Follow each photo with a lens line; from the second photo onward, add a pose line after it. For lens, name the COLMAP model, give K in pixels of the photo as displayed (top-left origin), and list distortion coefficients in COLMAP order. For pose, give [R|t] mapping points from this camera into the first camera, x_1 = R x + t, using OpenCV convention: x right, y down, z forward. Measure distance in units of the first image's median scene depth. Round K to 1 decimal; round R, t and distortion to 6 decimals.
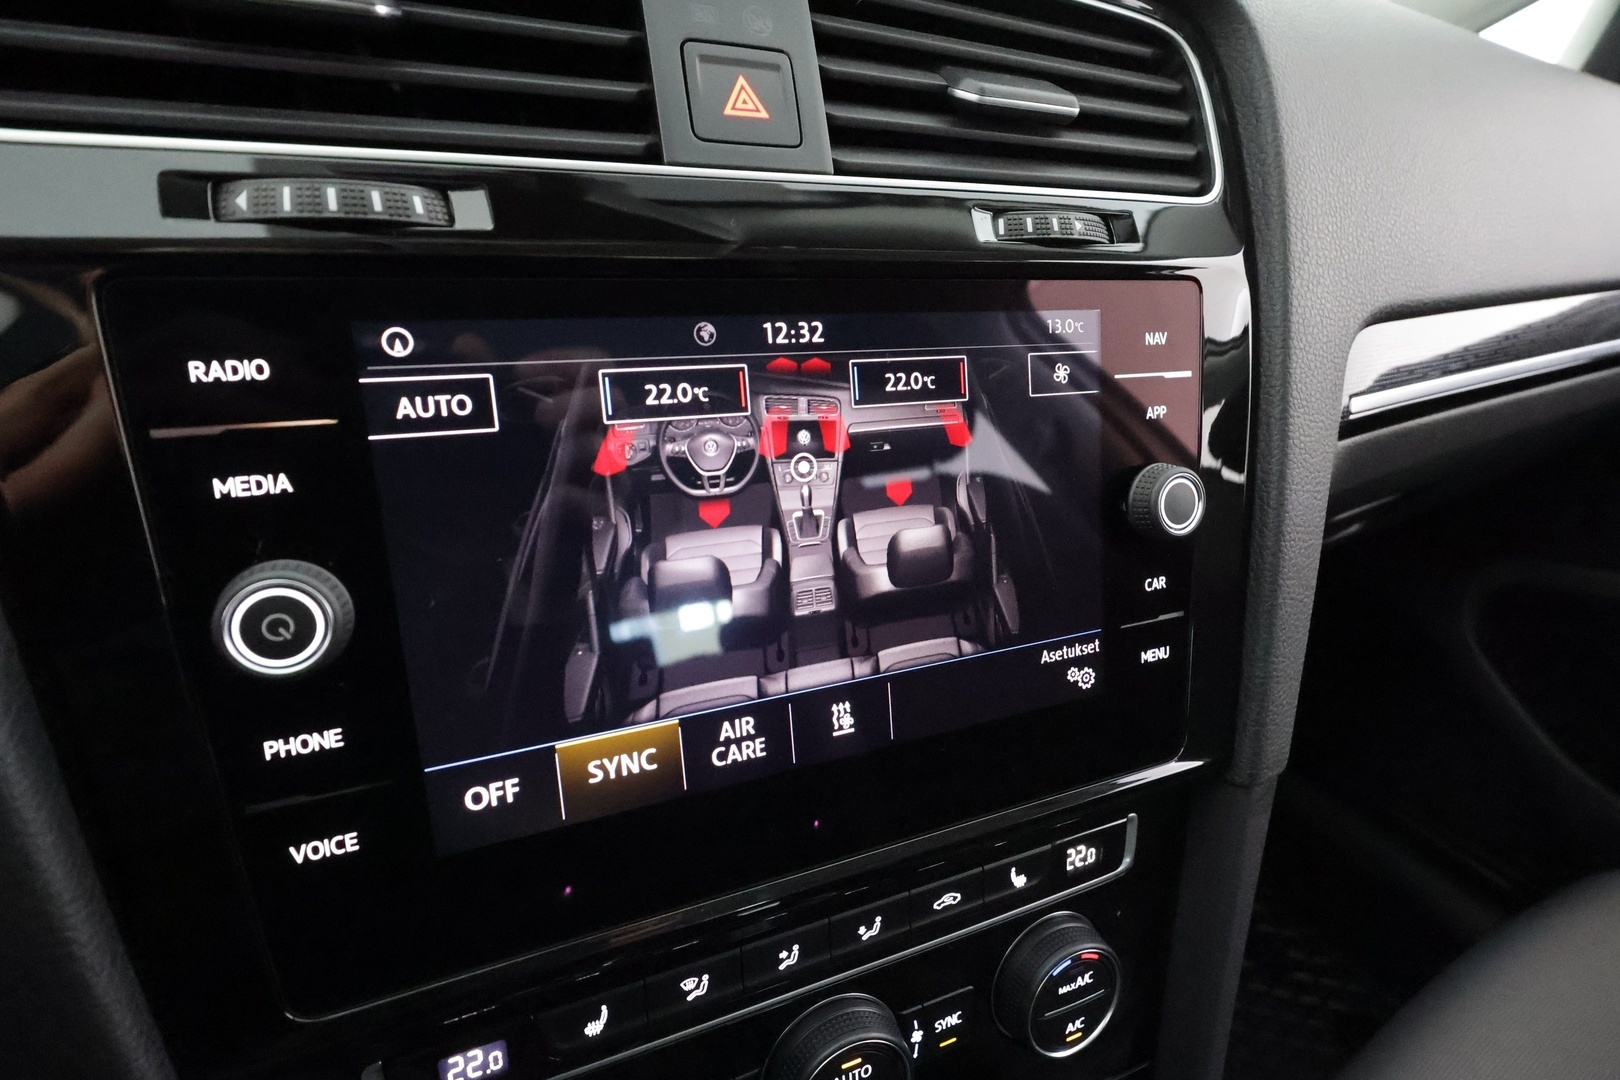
lens RADIAL K [[821.0, 0, 805.5], [0, 821.0, 542.5], [0, 0, 1]] dist [0.002558, -0.001058]
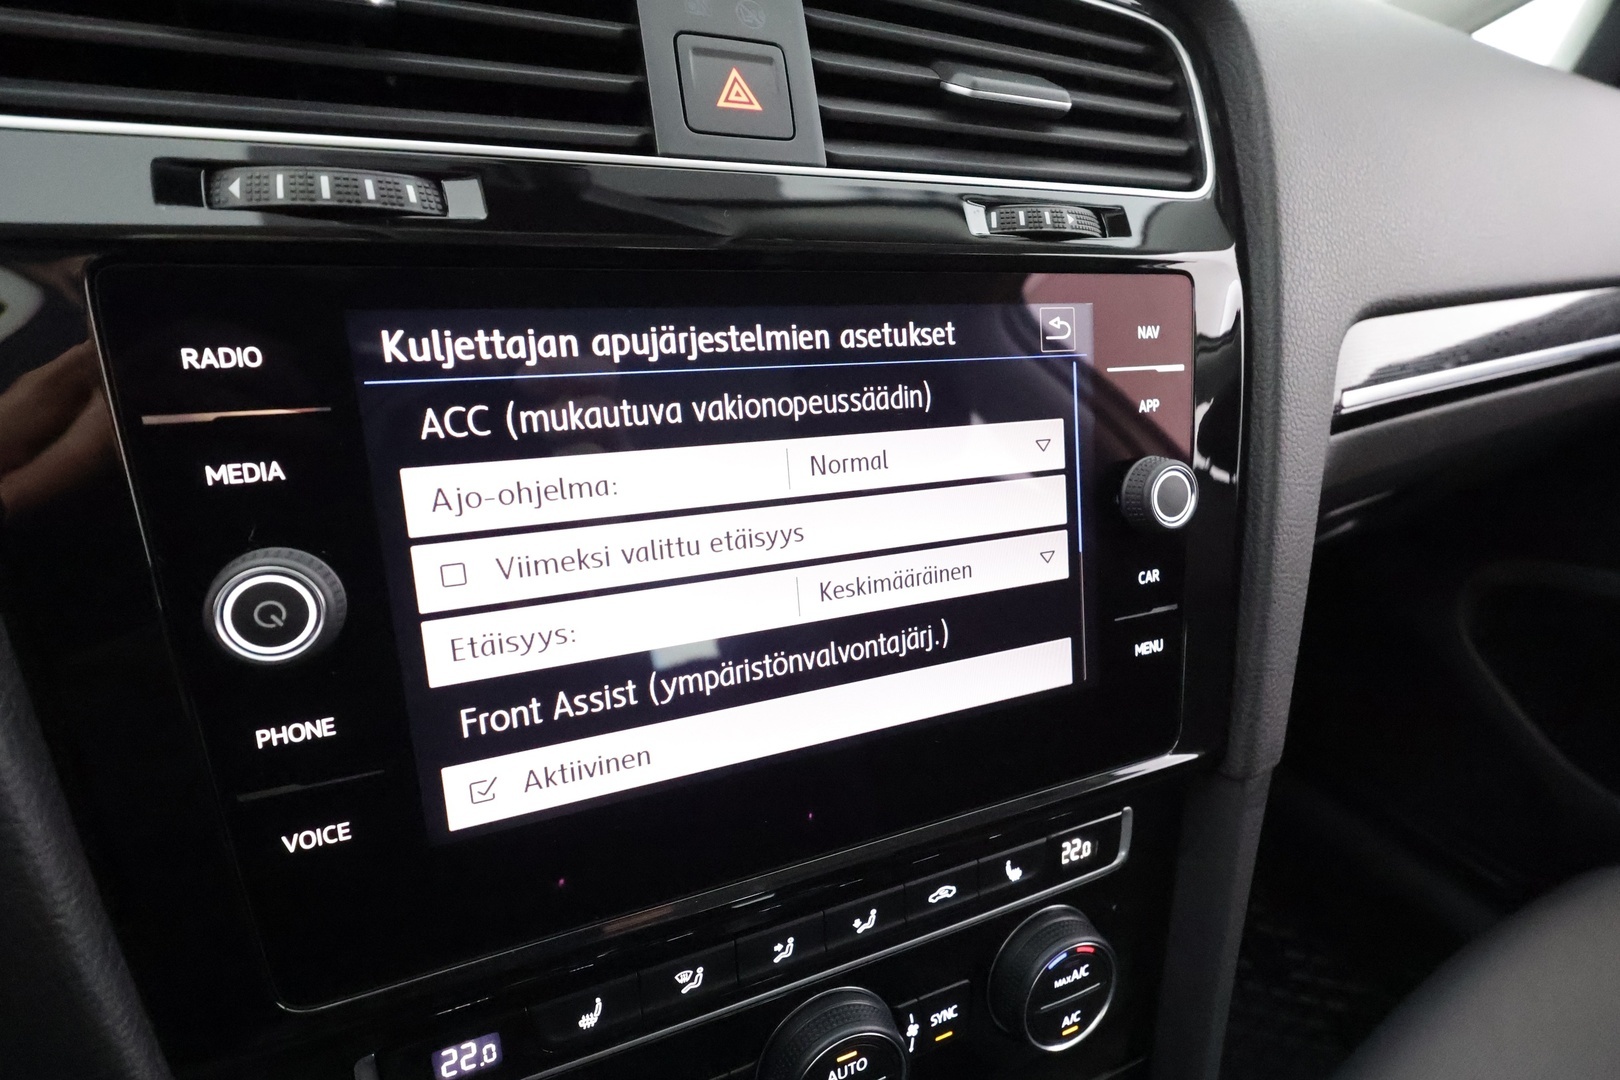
lens RADIAL K [[821.0, 0, 807.3], [0, 821.0, 542.8], [0, 0, 1]] dist [0.002558, -0.001058]
pose [[0.999990, -0.001721, 0.004133, 0.005089], [0.001745, 0.999981, -0.005890, 0.016302], [-0.004122, 0.005897, 0.999974, -0.001778]]
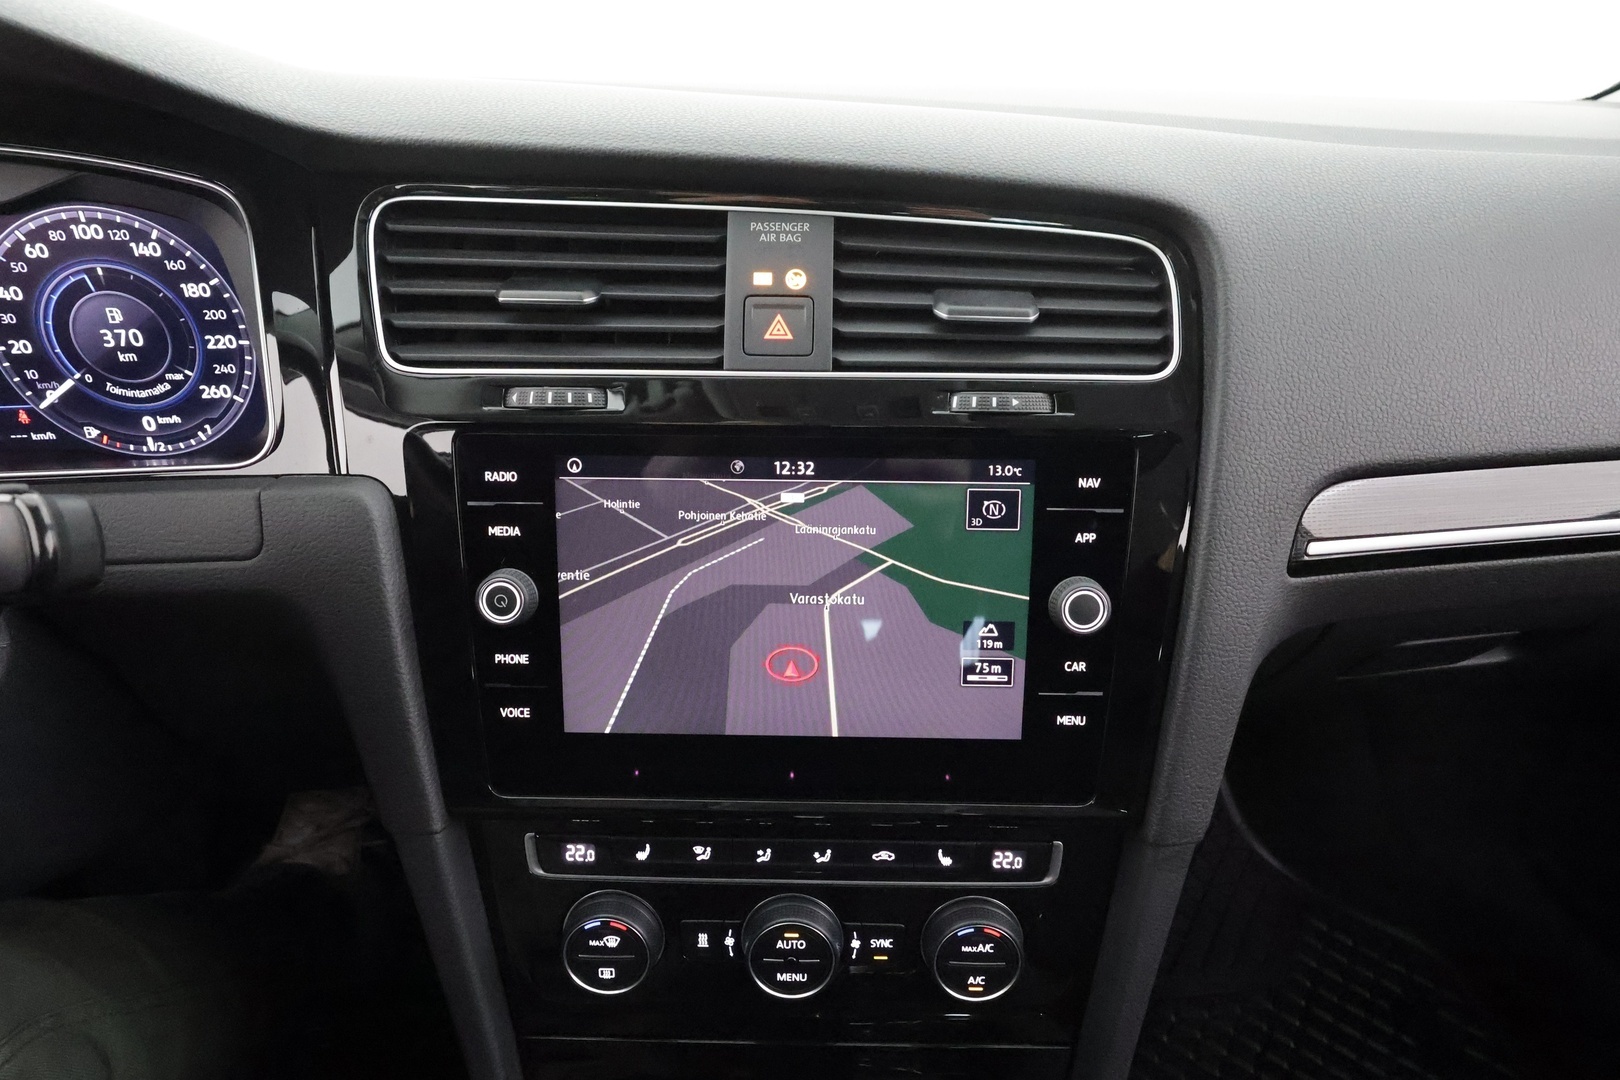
lens RADIAL K [[803.6, 0, 811.6], [0, 803.6, 550.1], [0, 0, 1]] dist [0.006184, -0.000492]
pose [[0.907709, 0.131719, -0.398390, 0.614060], [-0.133038, 0.990809, 0.024470, -0.126074], [0.397952, 0.030789, 0.916889, -0.401554]]
